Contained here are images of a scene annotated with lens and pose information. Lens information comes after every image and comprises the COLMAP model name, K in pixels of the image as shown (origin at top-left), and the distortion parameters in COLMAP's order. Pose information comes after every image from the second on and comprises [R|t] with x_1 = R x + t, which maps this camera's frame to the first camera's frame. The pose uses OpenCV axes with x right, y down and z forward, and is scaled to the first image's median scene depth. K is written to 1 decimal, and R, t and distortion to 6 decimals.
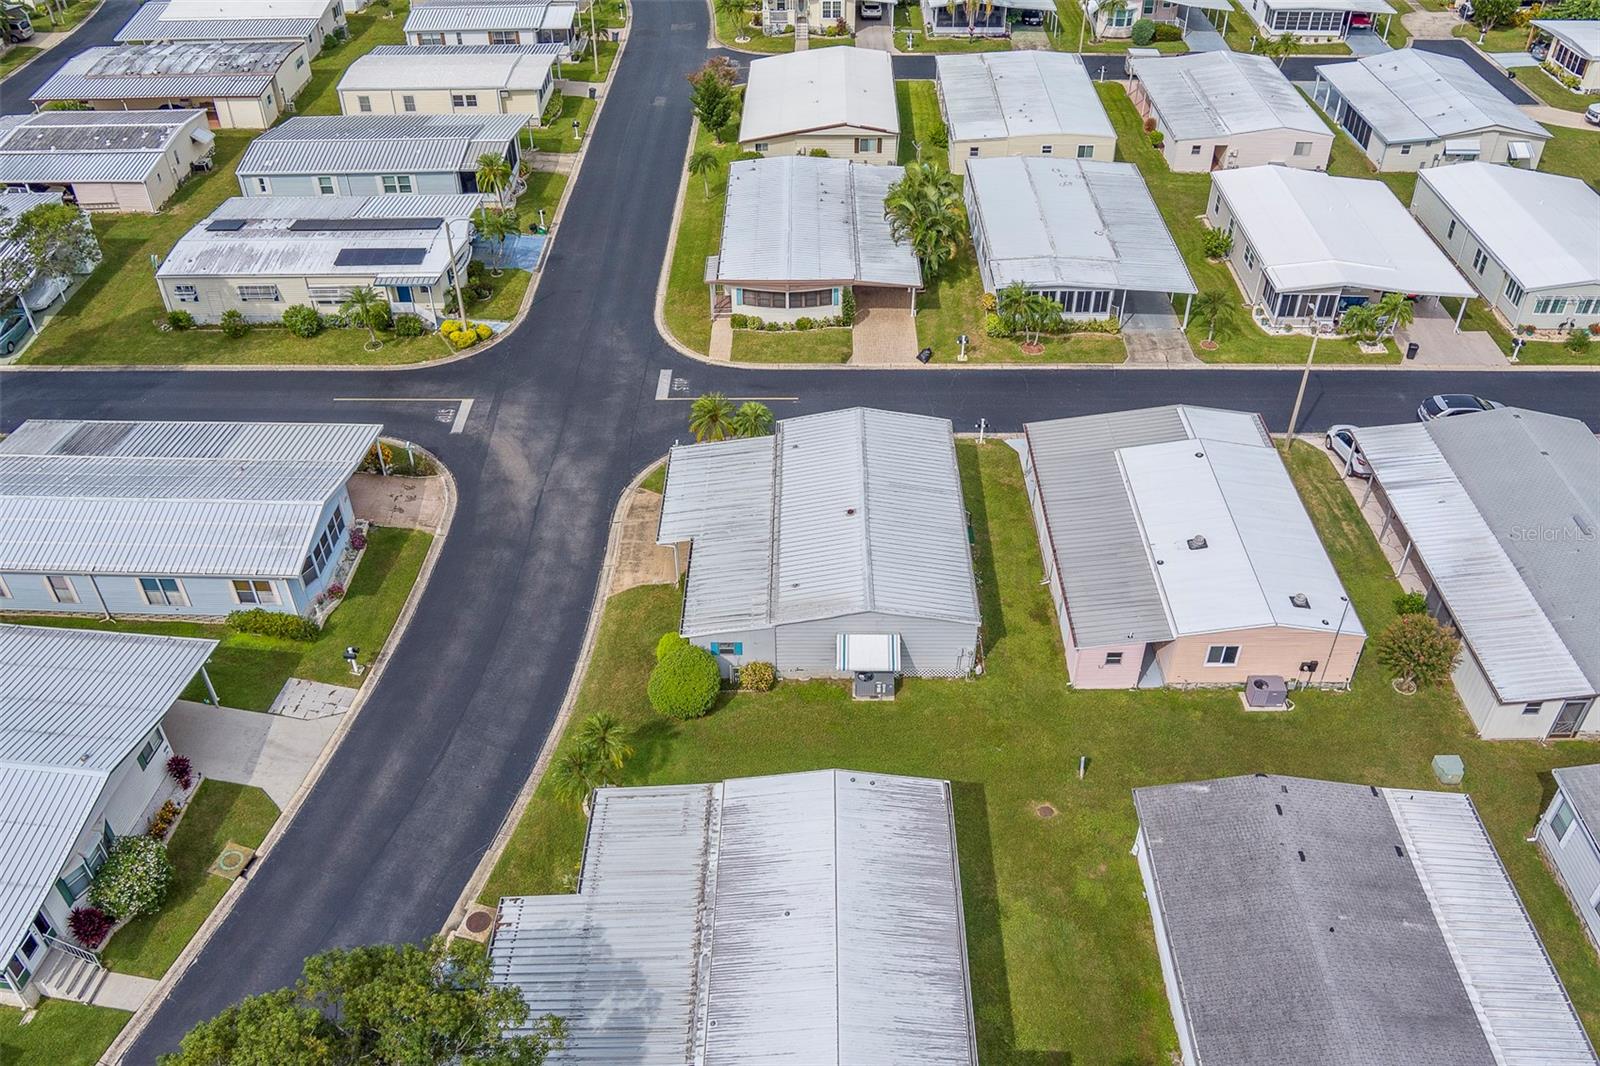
lens RADIAL K [[1304.1, 0, 800.0], [0, 1304.1, 531.3], [0, 0, 1]] dist [-0.069790, 0.024507]
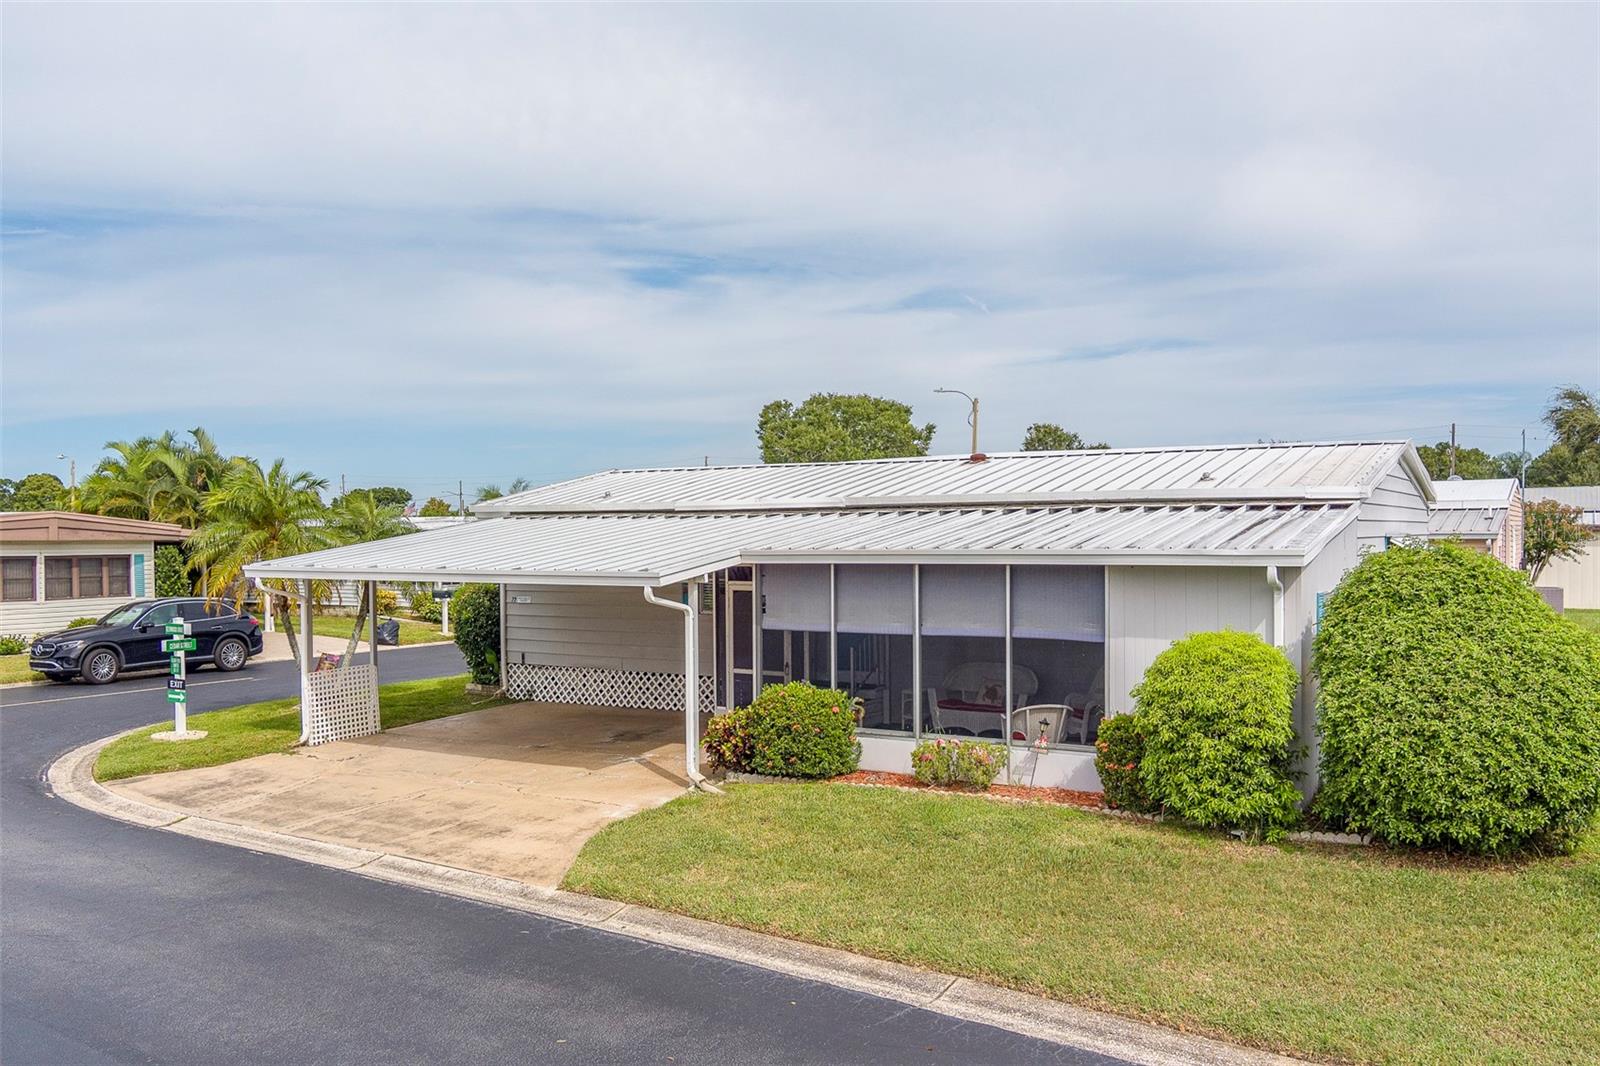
lens RADIAL K [[1304.1, 0, 797.2], [0, 1304.1, 531.7], [0, 0, 1]] dist [-0.069790, 0.024507]
pose [[0.521519, 0.005800, 0.853220, -0.269567], [0.530280, 0.781201, -0.329437, 0.084454], [-0.668447, 0.624253, 0.404336, 0.777719]]
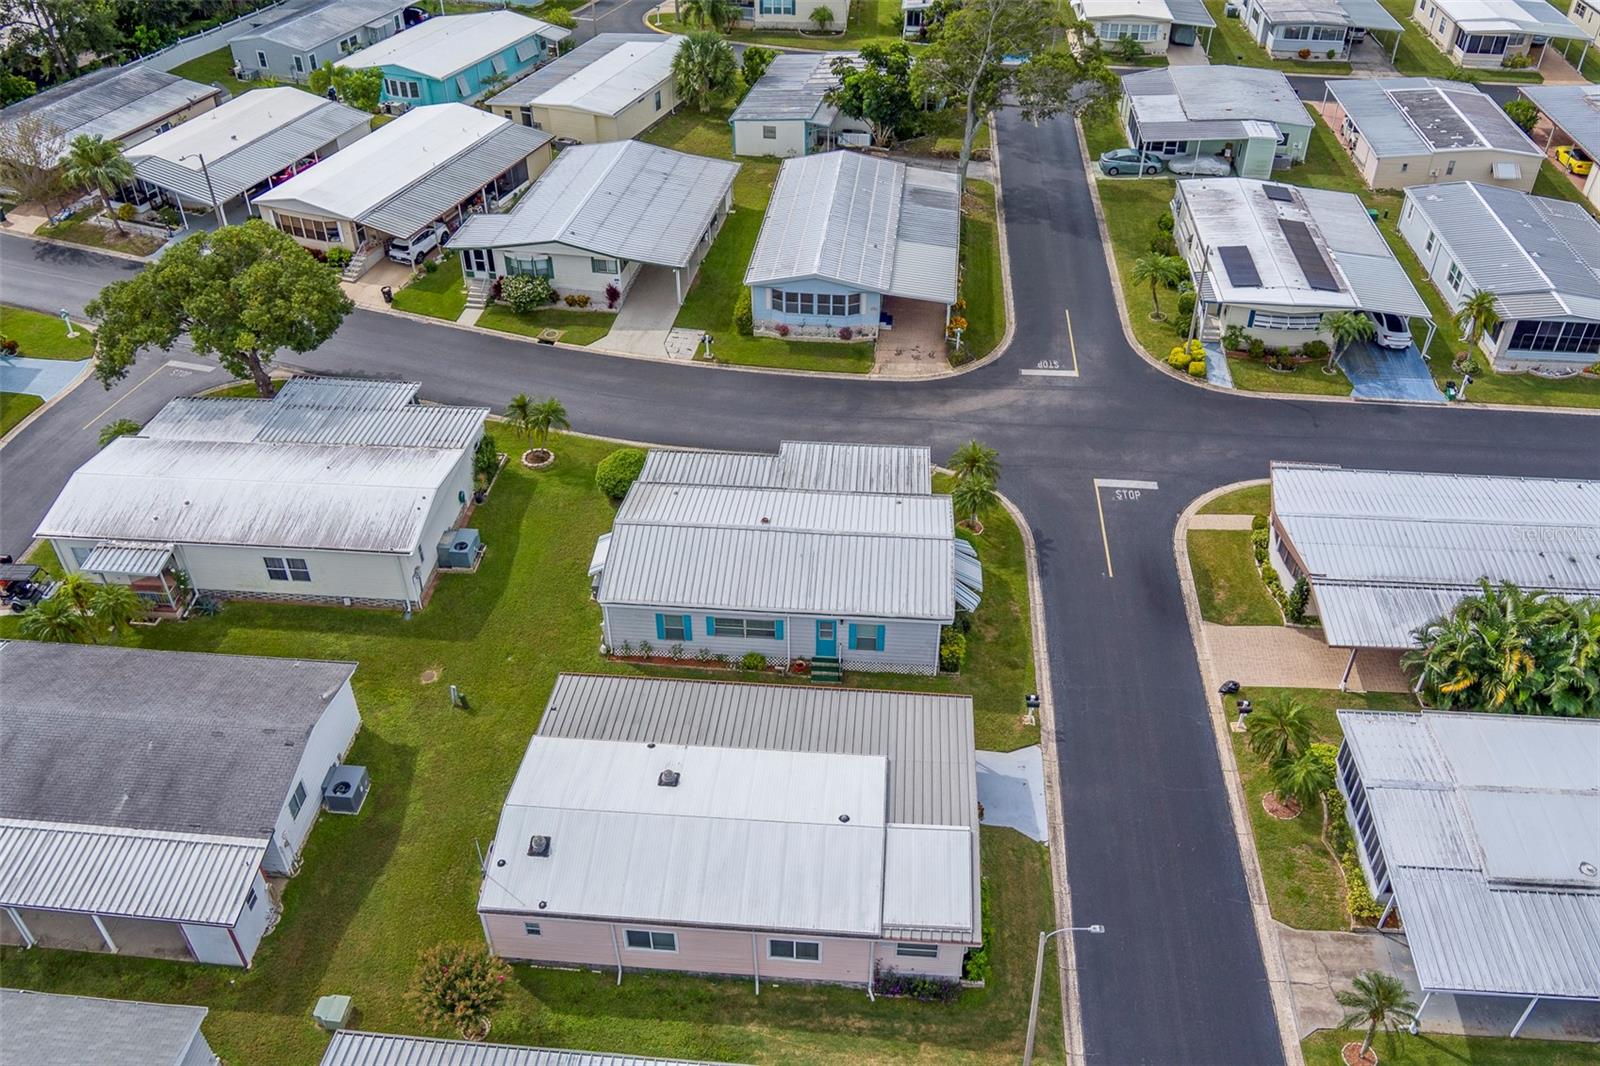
lens RADIAL K [[1304.1, 0, 802.4], [0, 1304.1, 537.1], [0, 0, 1]] dist [-0.069790, 0.024507]
pose [[-0.072573, 0.619608, -0.781549, 0.717816], [-0.616980, 0.587794, 0.523292, -0.475998], [0.783625, 0.520177, 0.339628, 0.599442]]
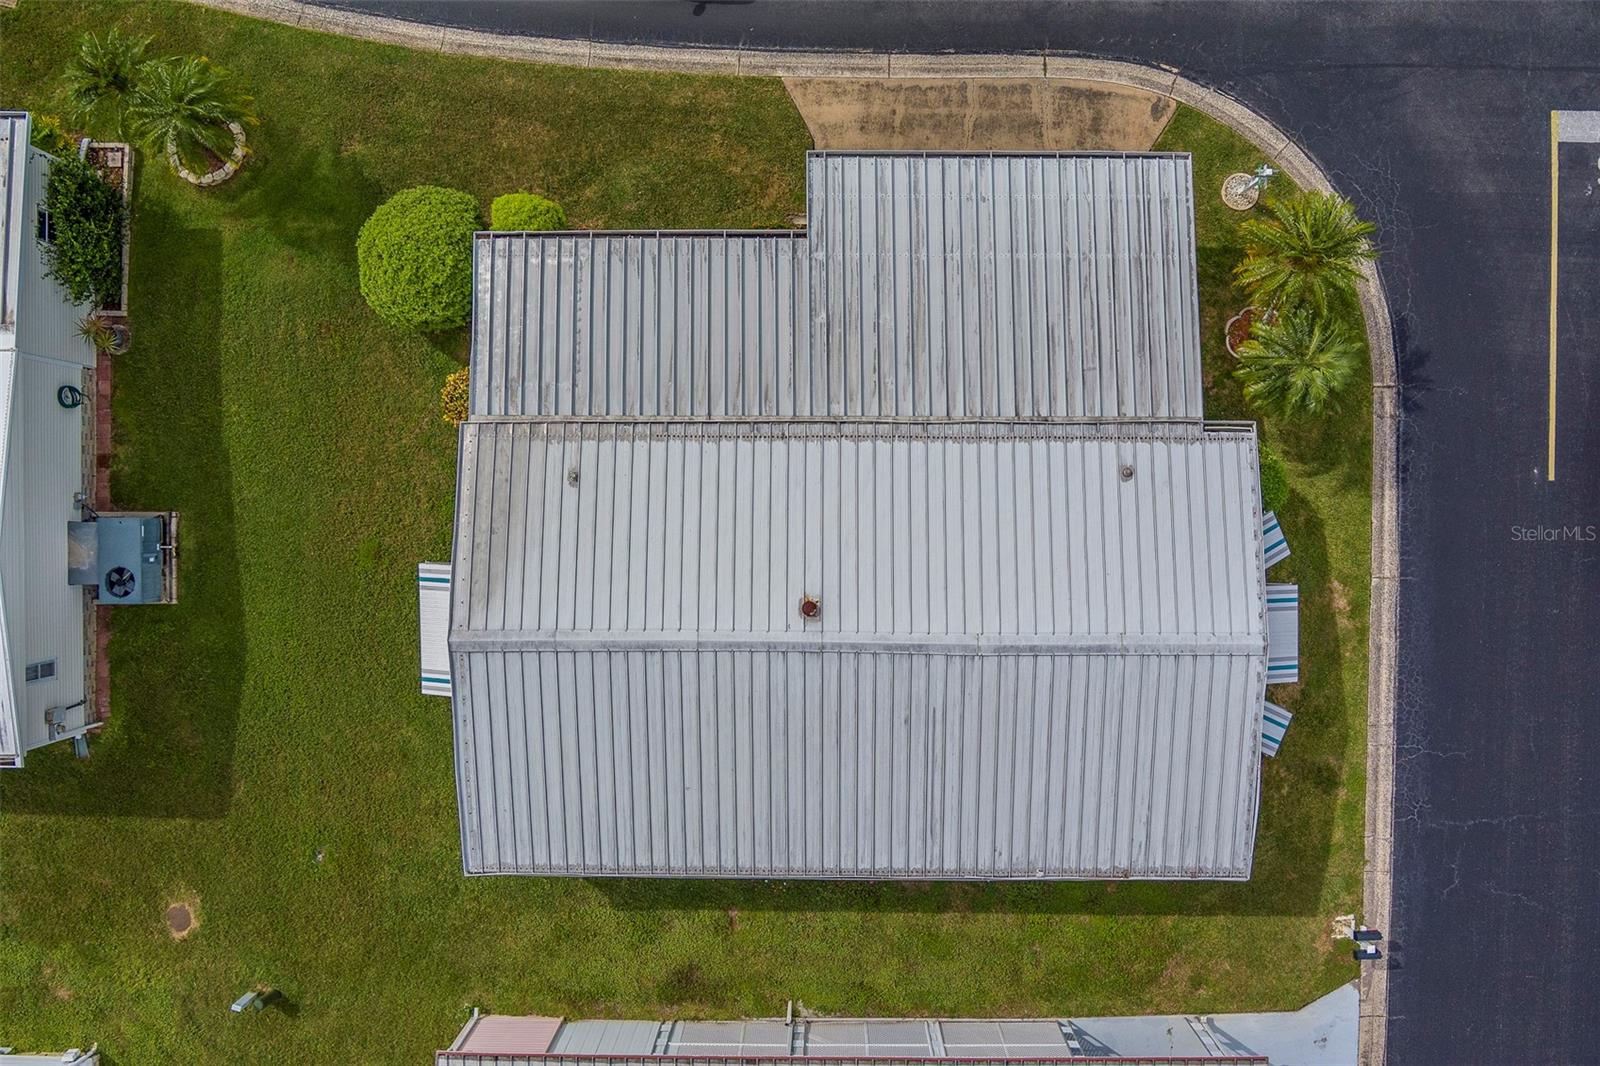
lens RADIAL K [[1304.1, 0, 793.7], [0, 1304.1, 540.8], [0, 0, 1]] dist [-0.069790, 0.024507]
pose [[0.003441, 0.999473, 0.032267, 0.003479], [-0.604962, -0.023612, 0.795904, -0.294161], [0.796247, -0.022259, 0.604562, 0.649982]]
